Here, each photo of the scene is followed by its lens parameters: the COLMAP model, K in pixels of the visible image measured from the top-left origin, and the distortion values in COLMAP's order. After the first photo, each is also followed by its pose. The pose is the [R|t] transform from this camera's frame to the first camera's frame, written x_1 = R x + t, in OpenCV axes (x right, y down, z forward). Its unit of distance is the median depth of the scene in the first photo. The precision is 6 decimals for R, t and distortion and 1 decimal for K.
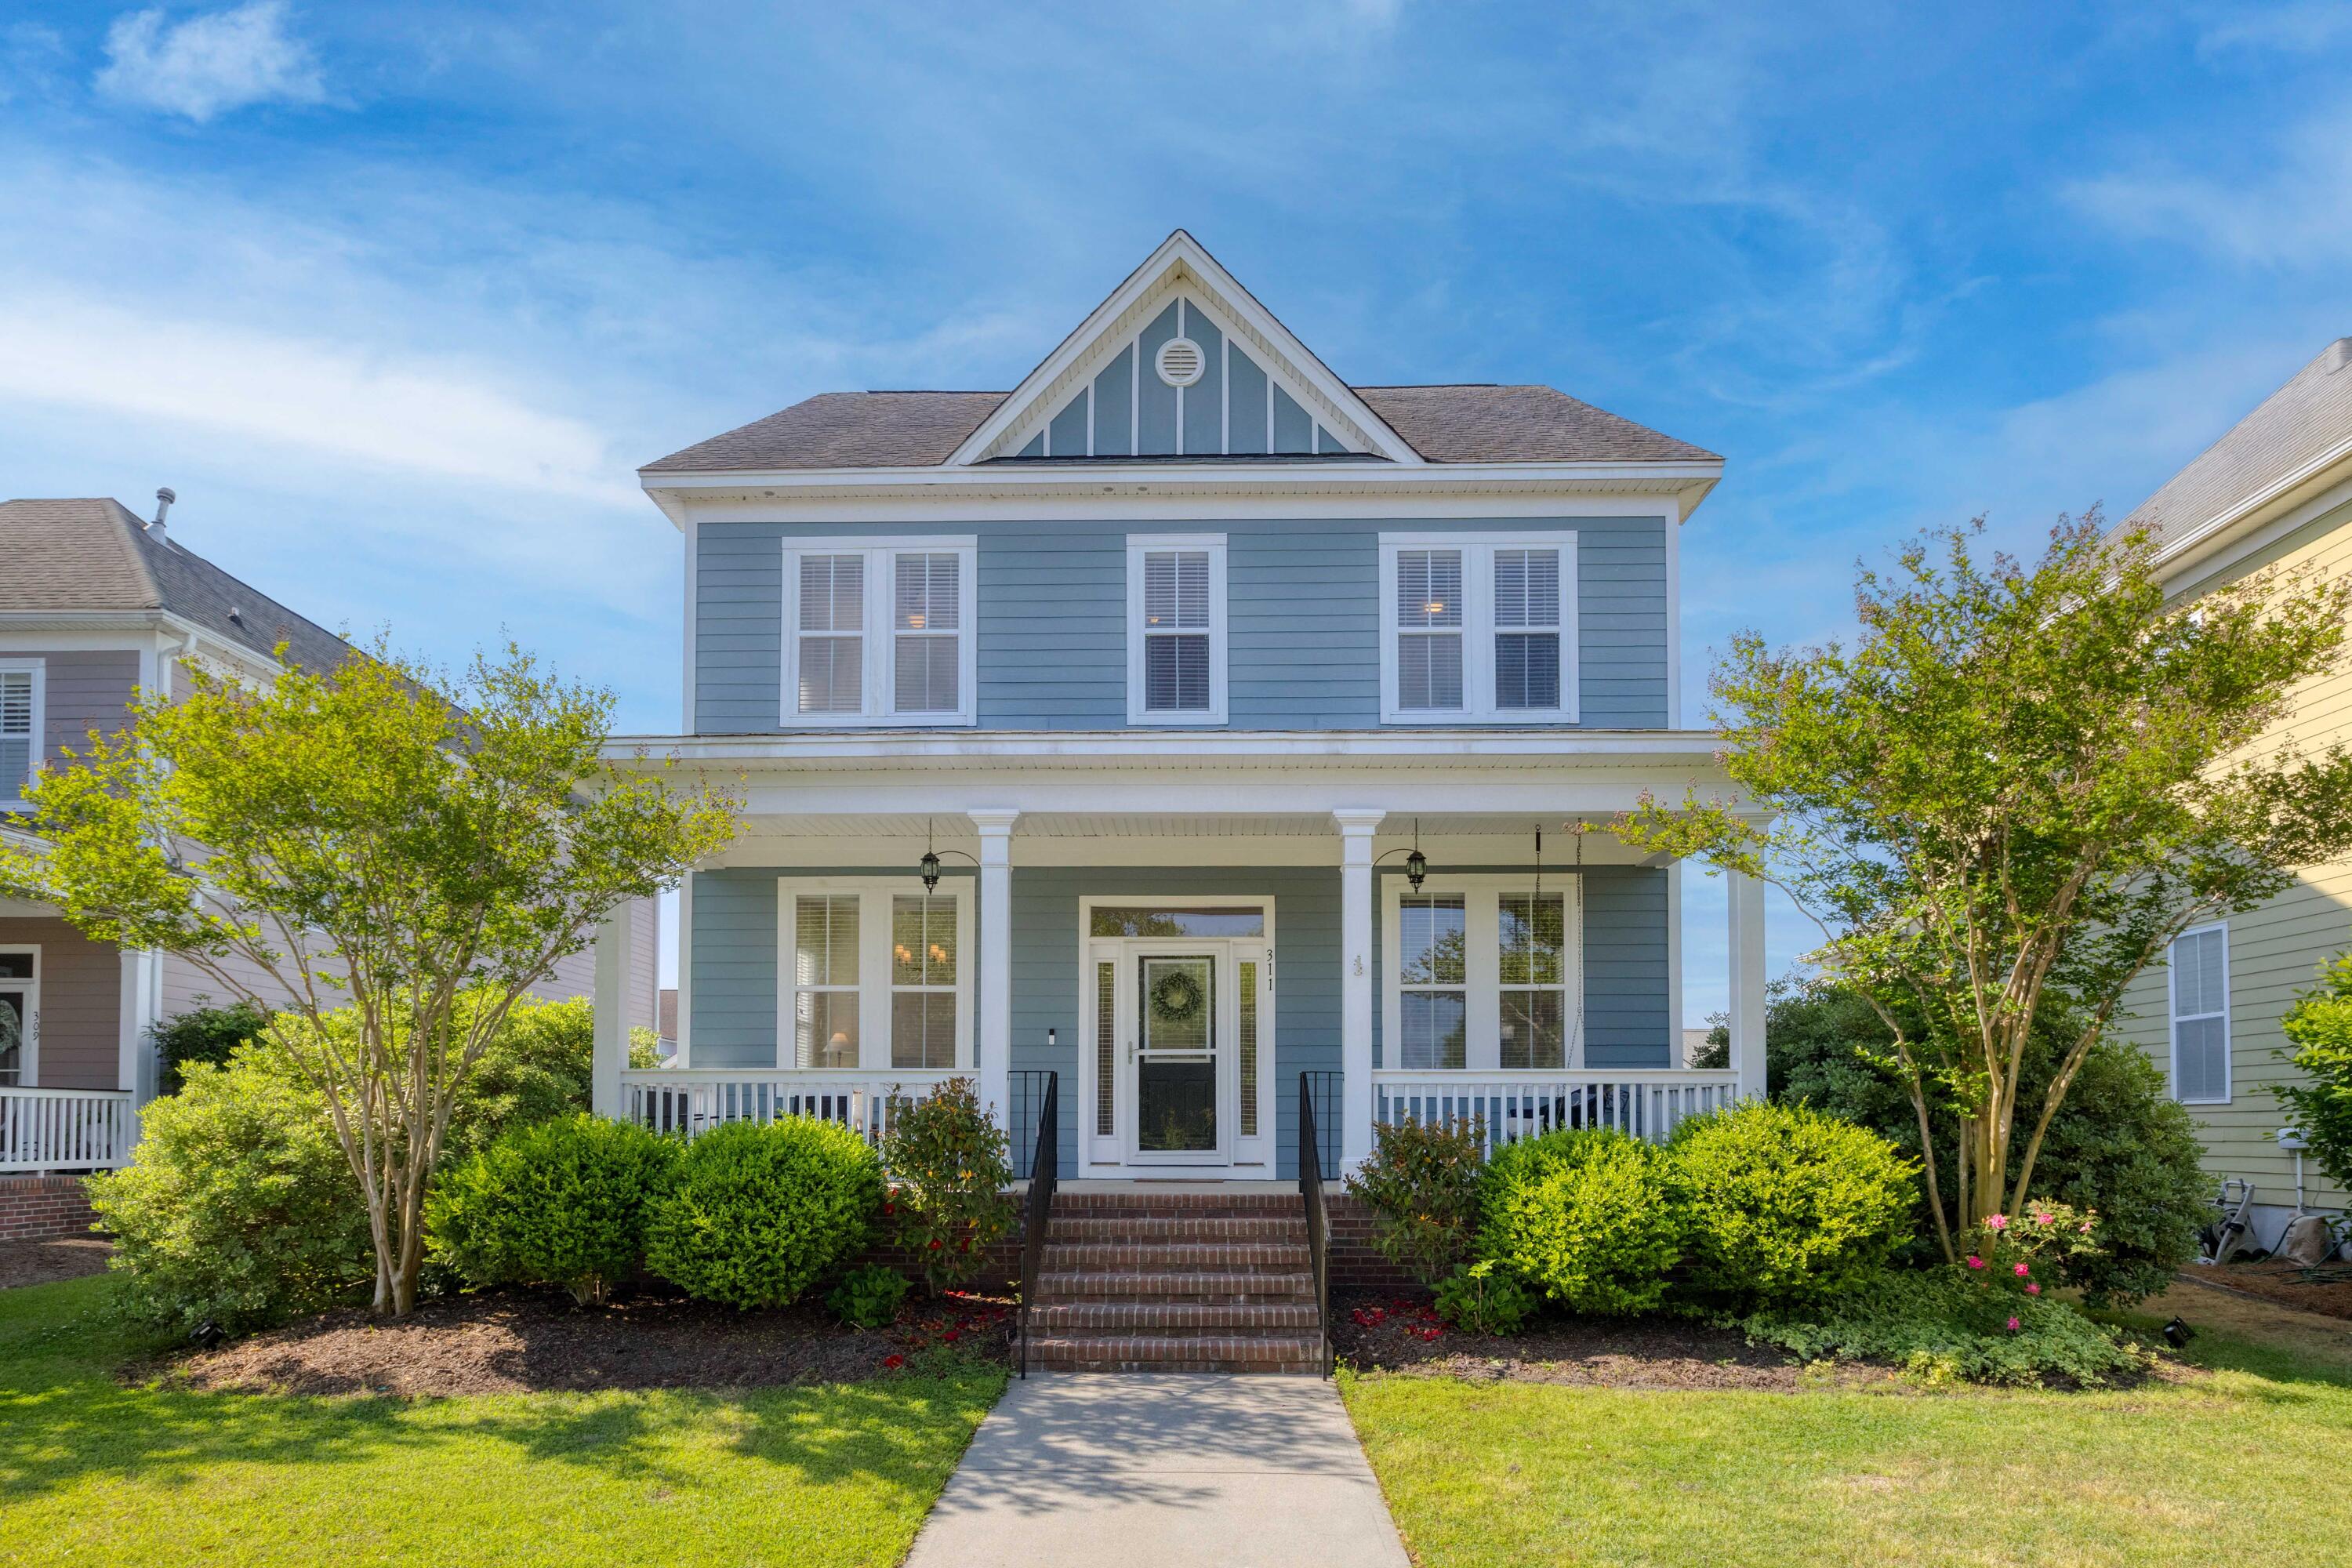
lens RADIAL K [[1405.4, 0, 1175.4], [0, 1405.4, 1071.5], [0, 0, 1]] dist [-0.008931, -0.002255]
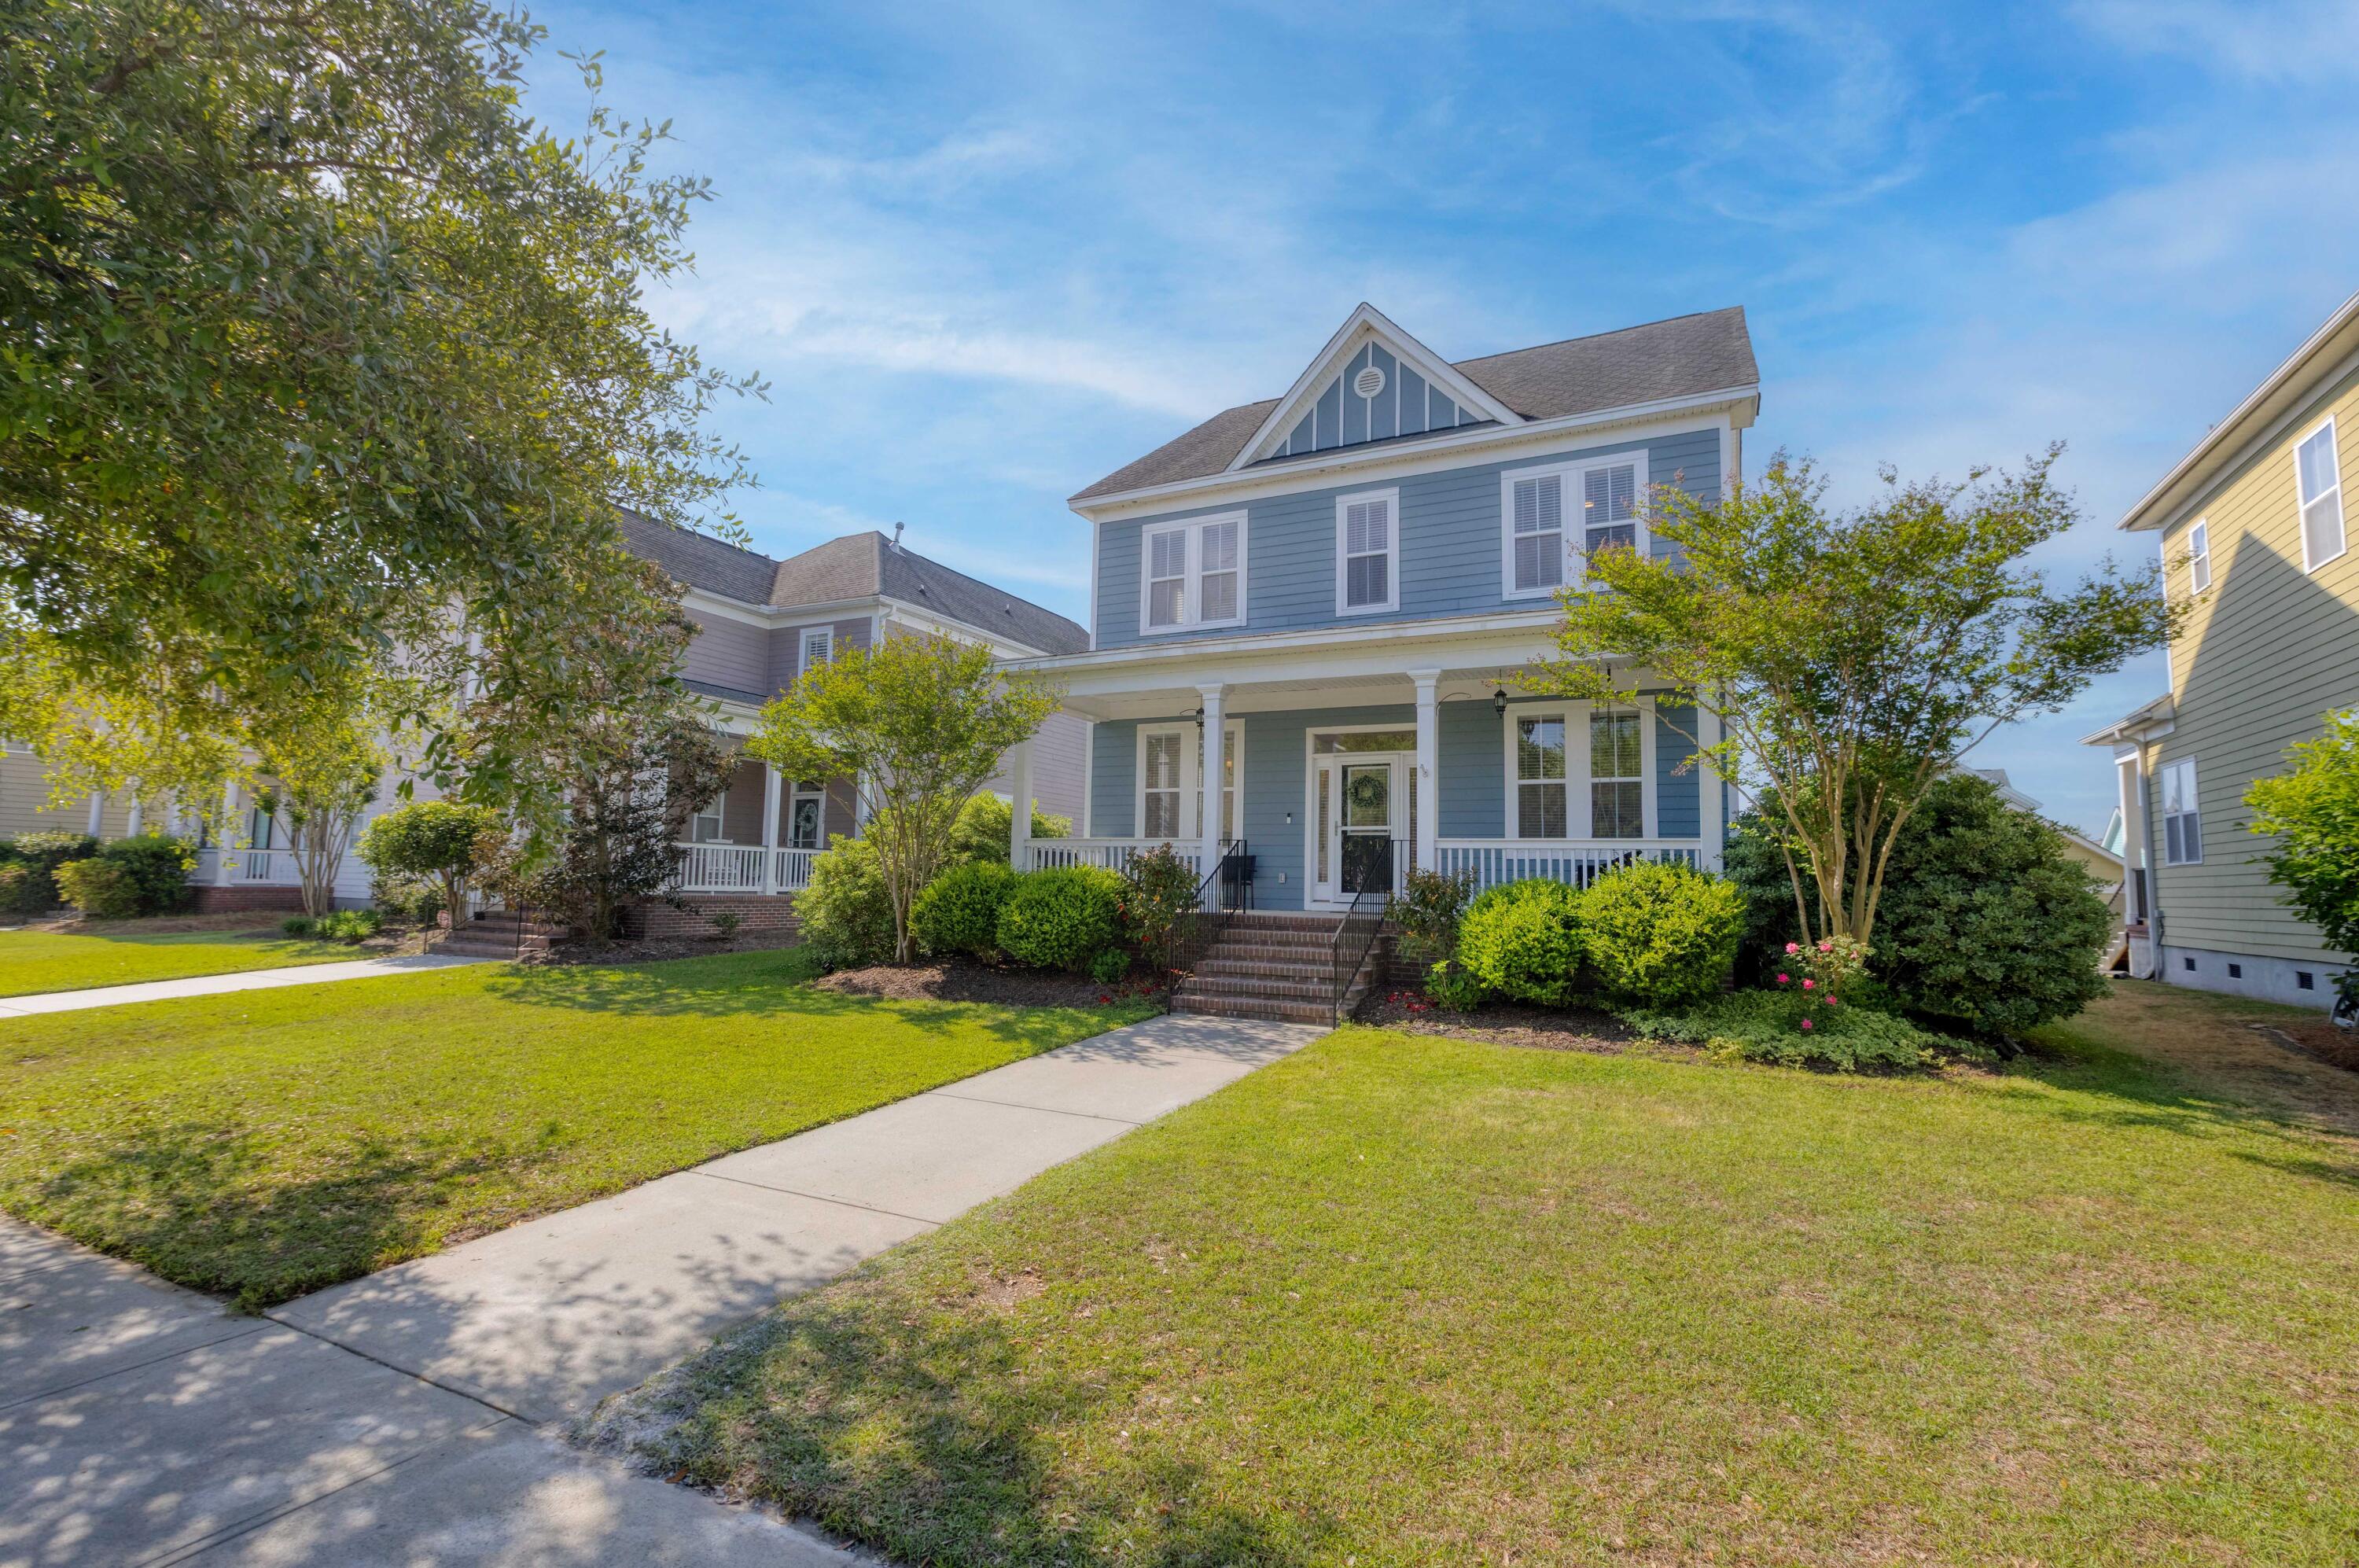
lens RADIAL K [[1166.1, 0, 1192.7], [0, 1166.1, 757.6], [0, 0, 1]] dist [-0.030376, 0.000148]
pose [[0.887069, -0.031563, -0.460556, 0.417604], [-0.003537, 0.997166, -0.075150, 0.005611], [0.461623, 0.068292, 0.884444, -0.203616]]
